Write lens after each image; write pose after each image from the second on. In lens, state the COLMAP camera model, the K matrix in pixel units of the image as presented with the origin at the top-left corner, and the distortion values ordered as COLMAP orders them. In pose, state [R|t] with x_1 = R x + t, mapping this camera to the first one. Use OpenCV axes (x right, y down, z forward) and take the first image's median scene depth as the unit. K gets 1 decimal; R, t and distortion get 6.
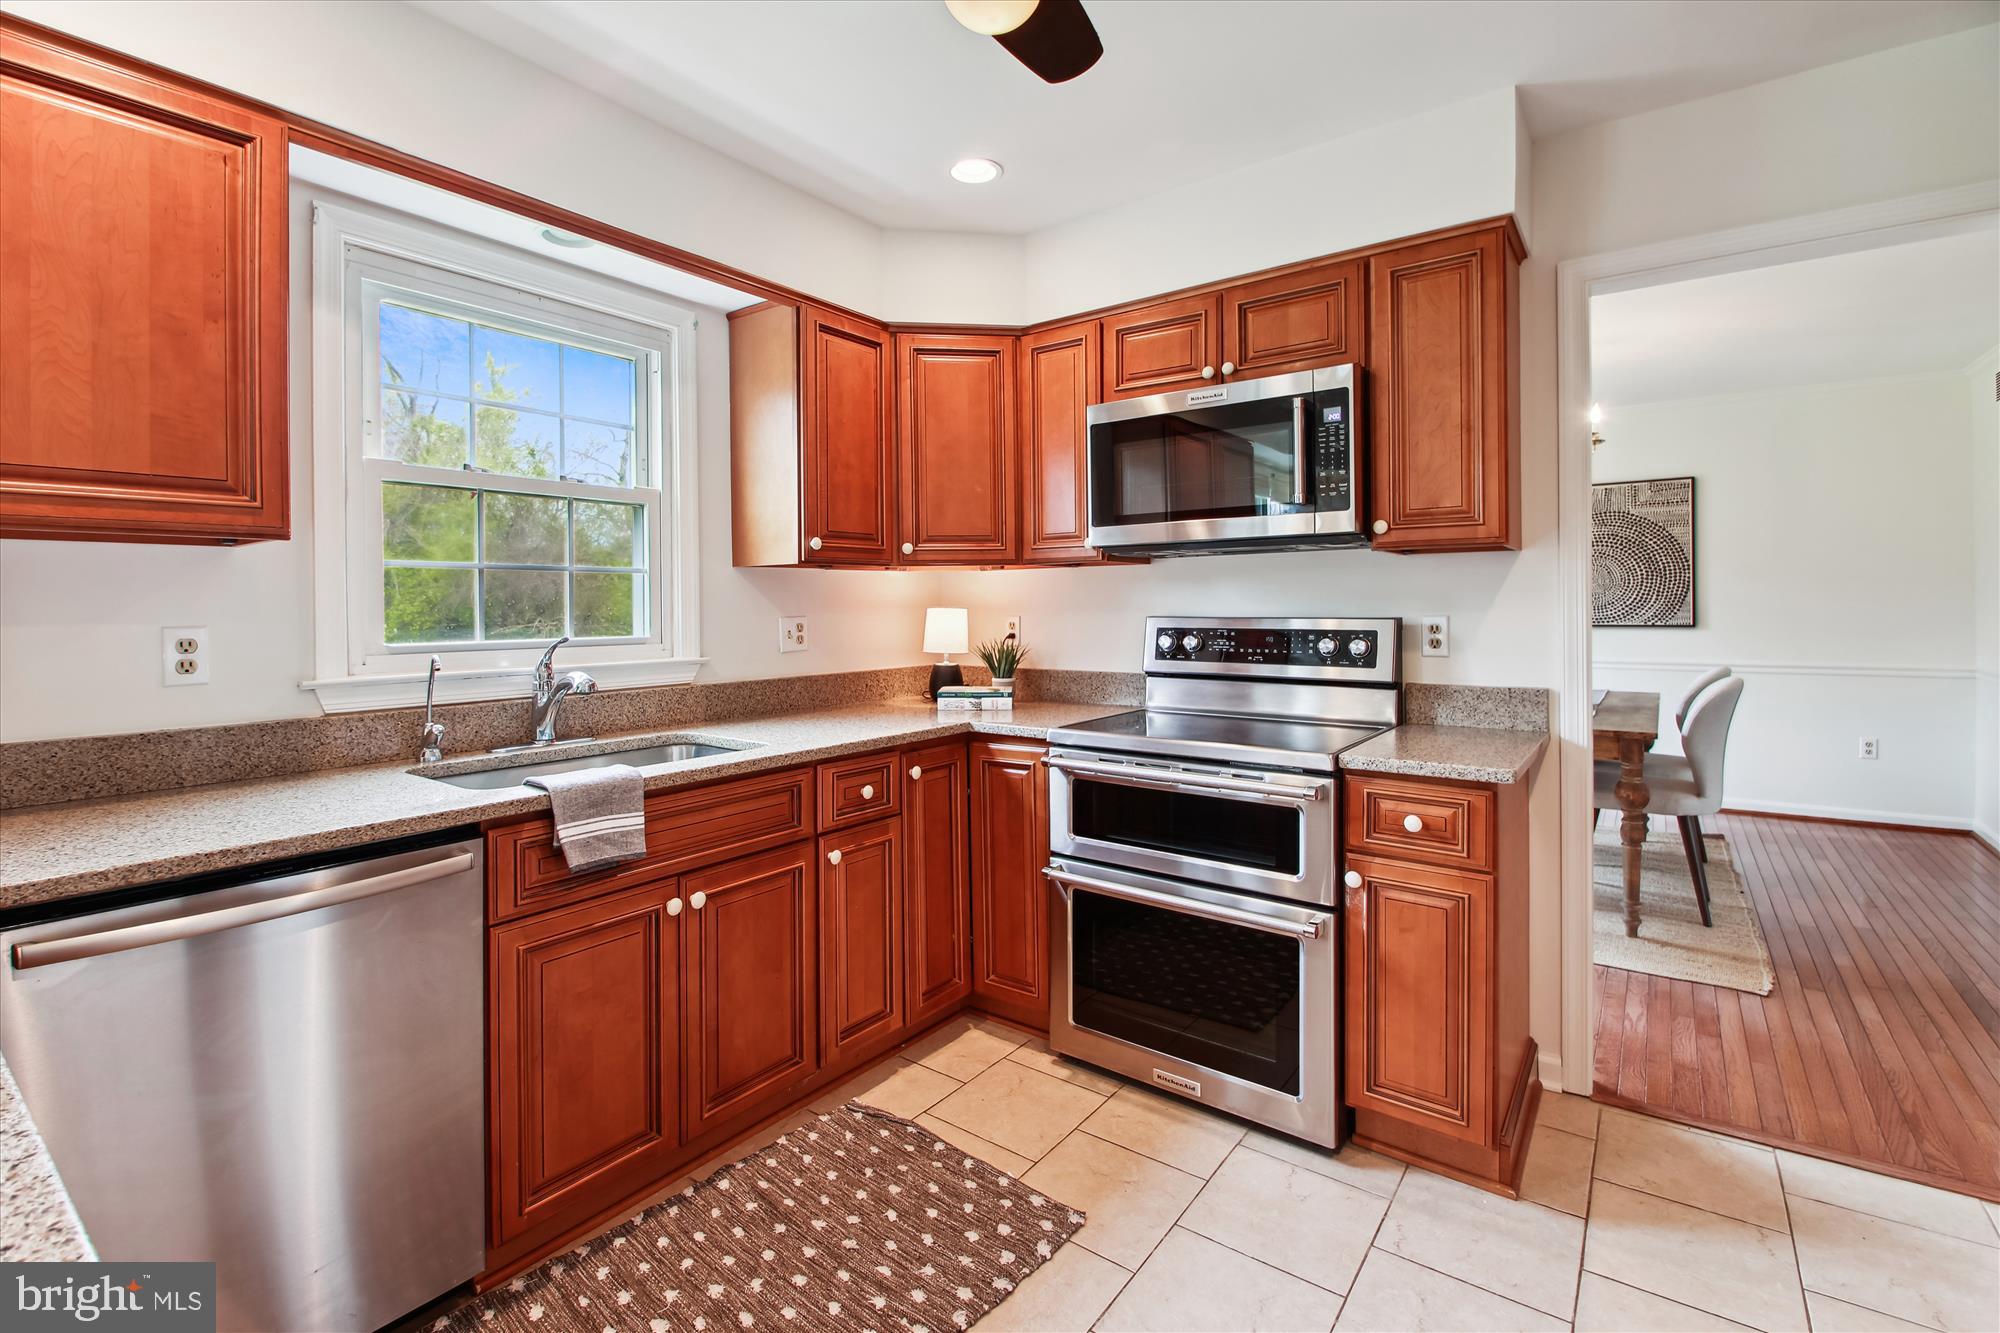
lens RADIAL K [[903.1, 0, 994.3], [0, 903.1, 609.8], [0, 0, 1]] dist [-0.005030, -0.001048]
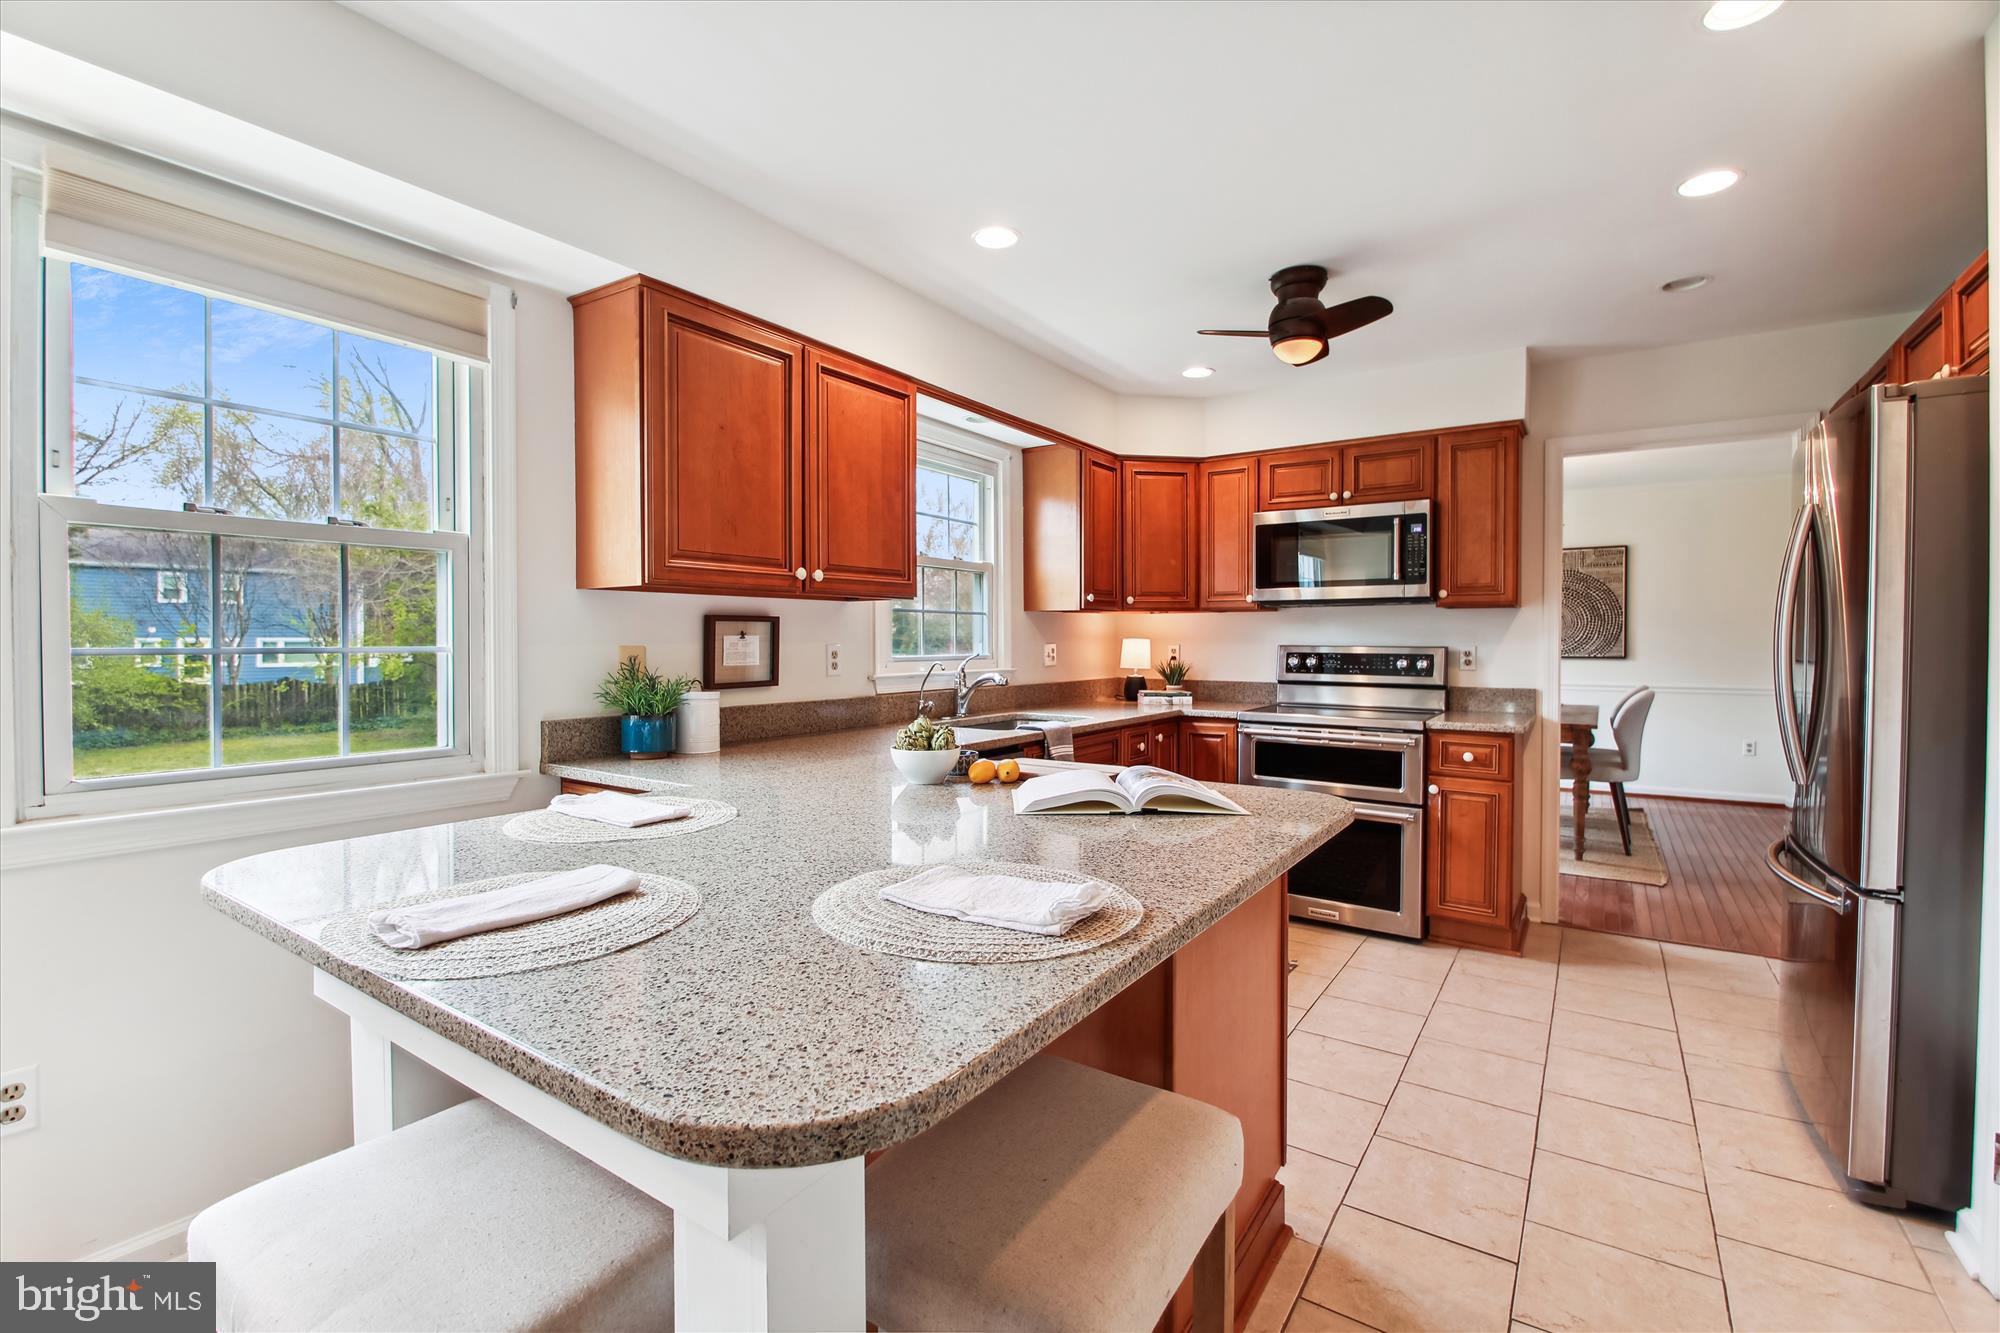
lens RADIAL K [[881.1, 0, 995.9], [0, 881.1, 651.9], [0, 0, 1]] dist [-0.001076, -0.000371]
pose [[0.999335, 0.008745, 0.035394, -0.439049], [-0.009143, 0.999896, 0.011114, 0.007690], [-0.035293, -0.011430, 0.999312, -0.592815]]
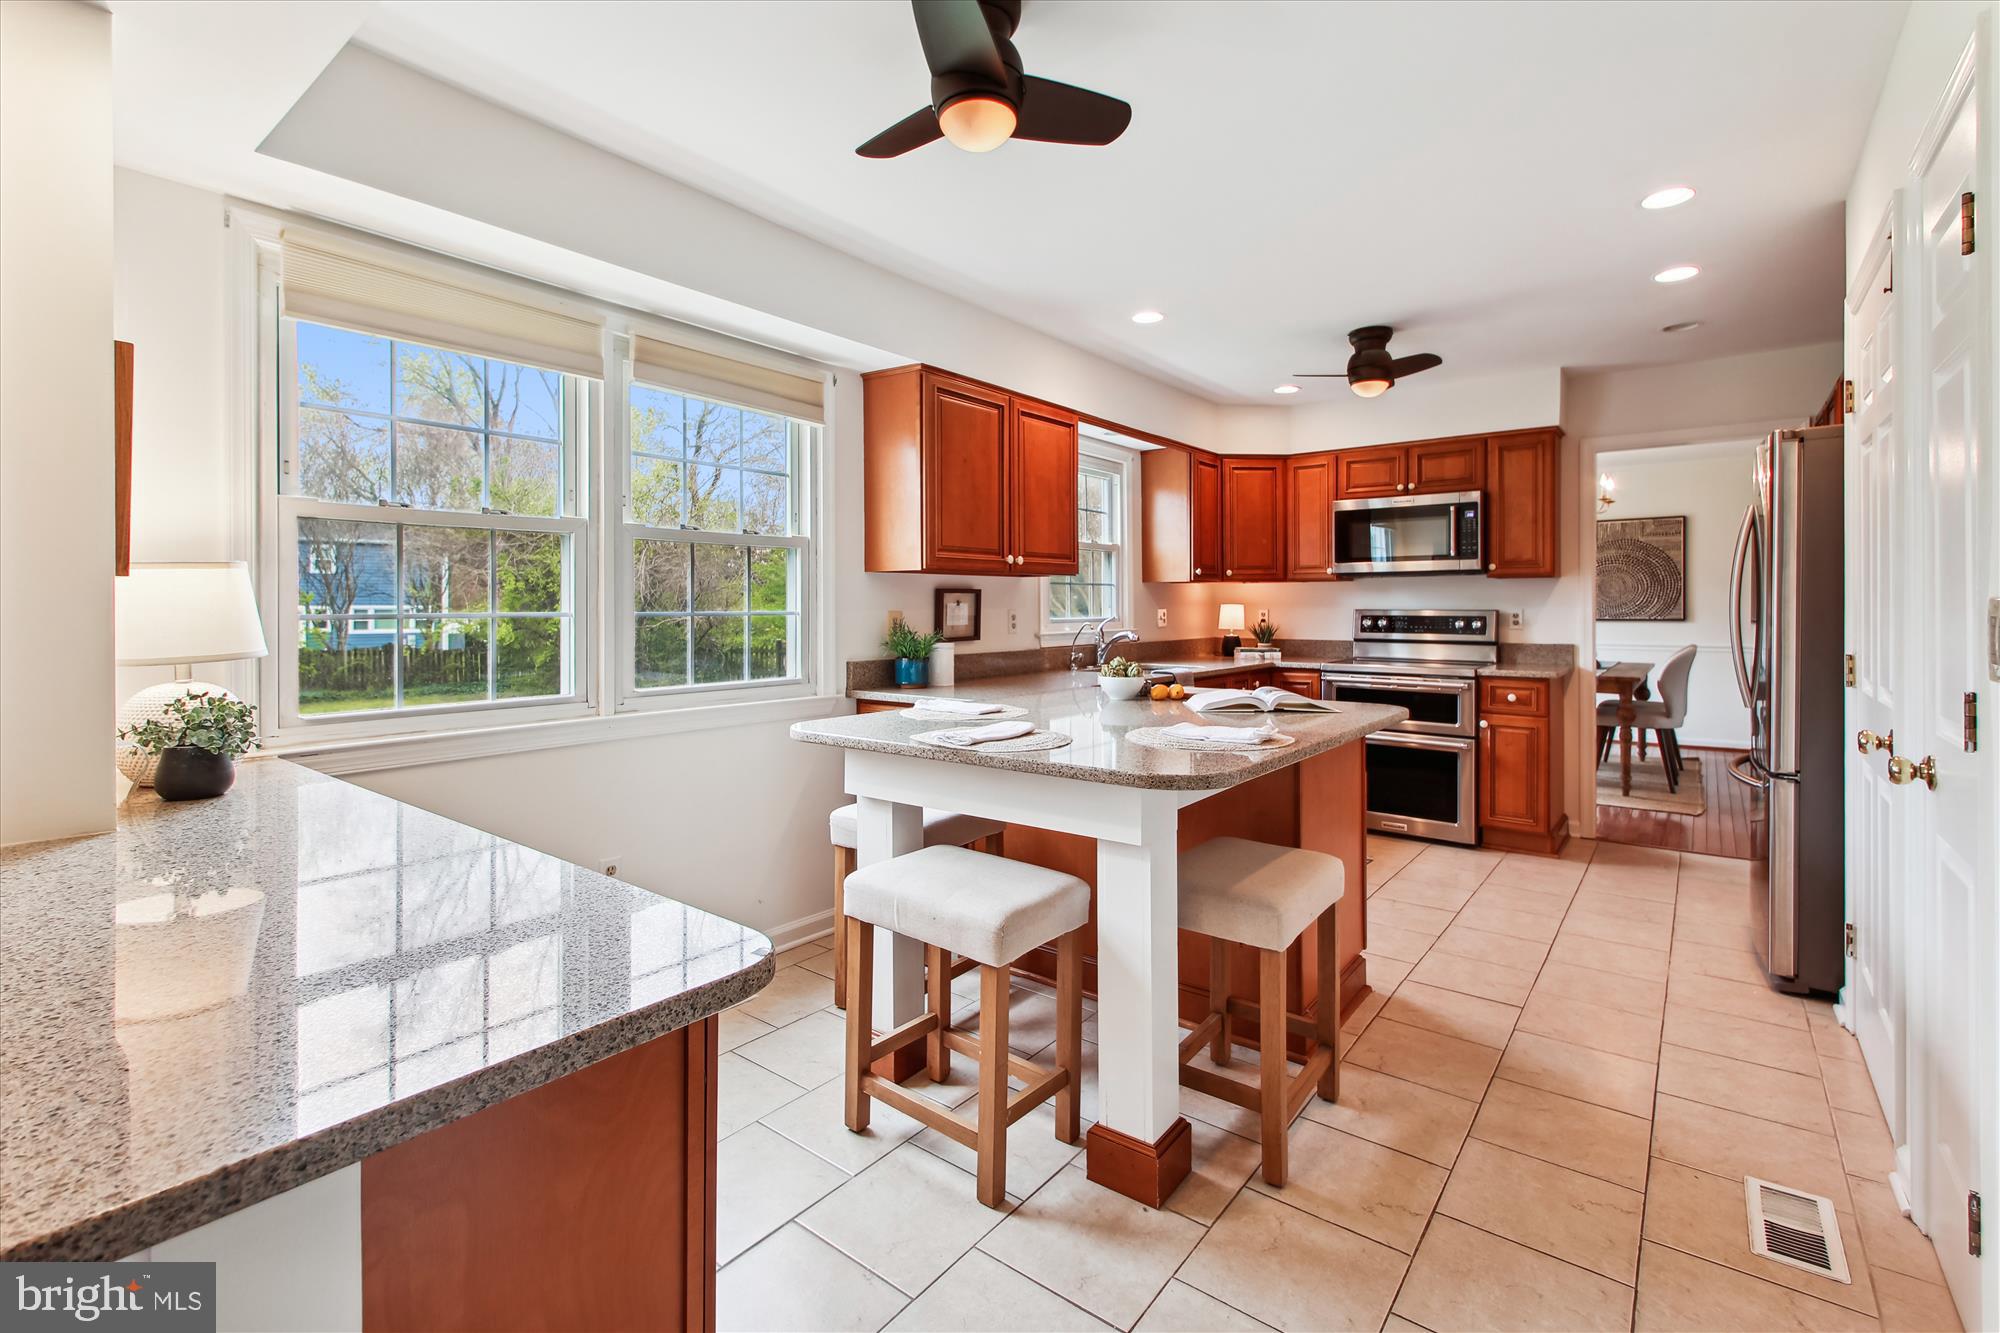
lens RADIAL K [[896.0, 0, 1000.5], [0, 896.0, 610.8], [0, 0, 1]] dist [0.021582, 0.000223]
pose [[0.999704, 0.005375, -0.023715, -0.613401], [-0.005308, 0.999982, 0.002891, 0.010419], [0.023730, -0.002764, 0.999715, -1.039987]]
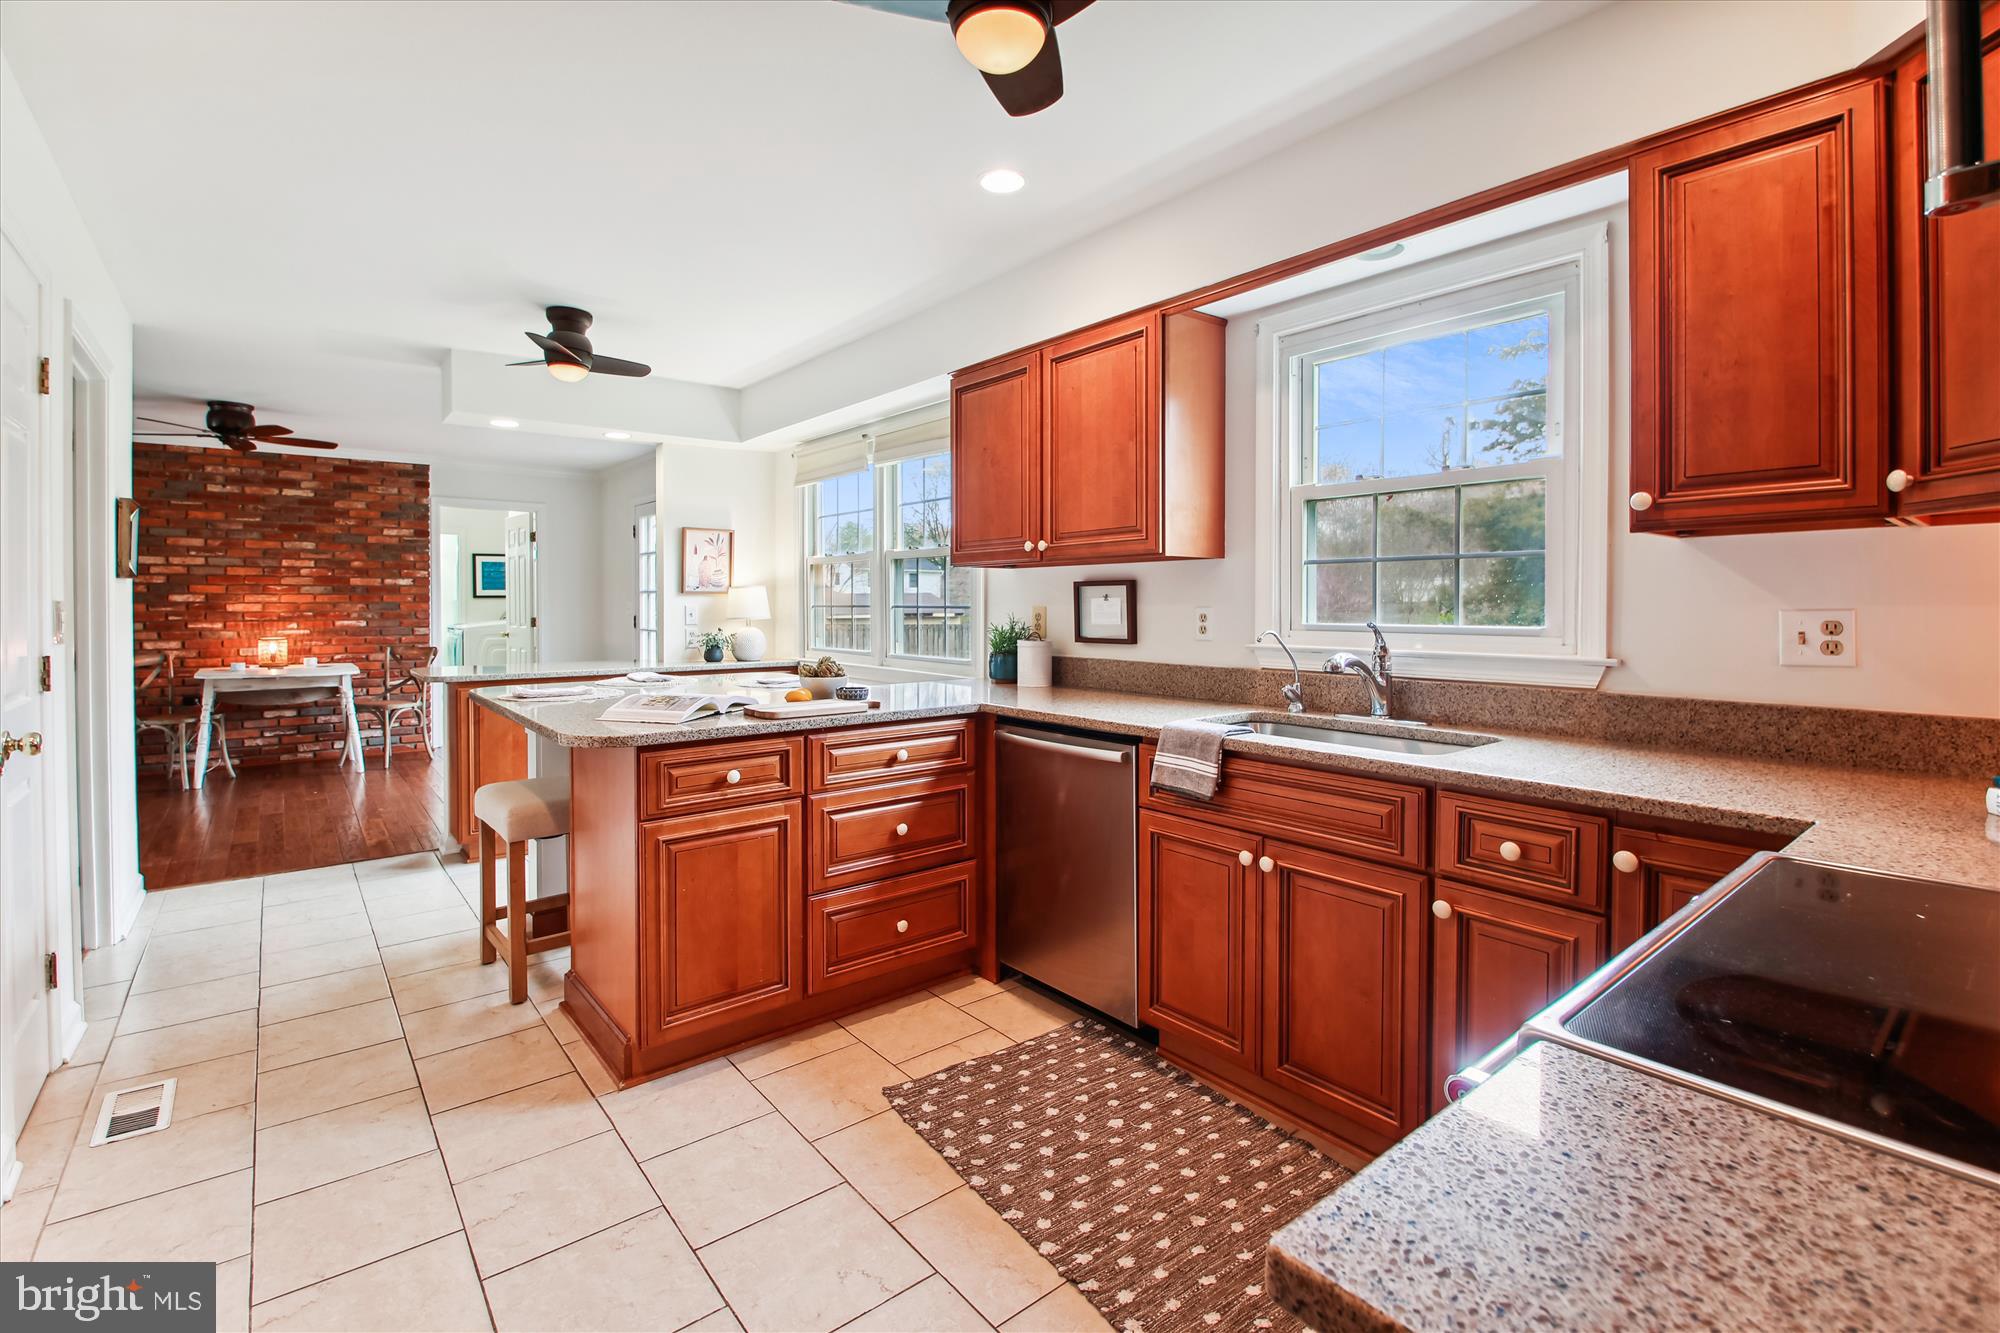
lens RADIAL K [[896.4, 0, 976.6], [0, 896.4, 622.5], [0, 0, 1]] dist [-0.002472, -0.000320]
pose [[-0.262527, 0.029087, -0.964486, 0.612163], [-0.001013, 0.999537, 0.030419, -0.001906], [0.964924, 0.008963, -0.262376, 0.721918]]
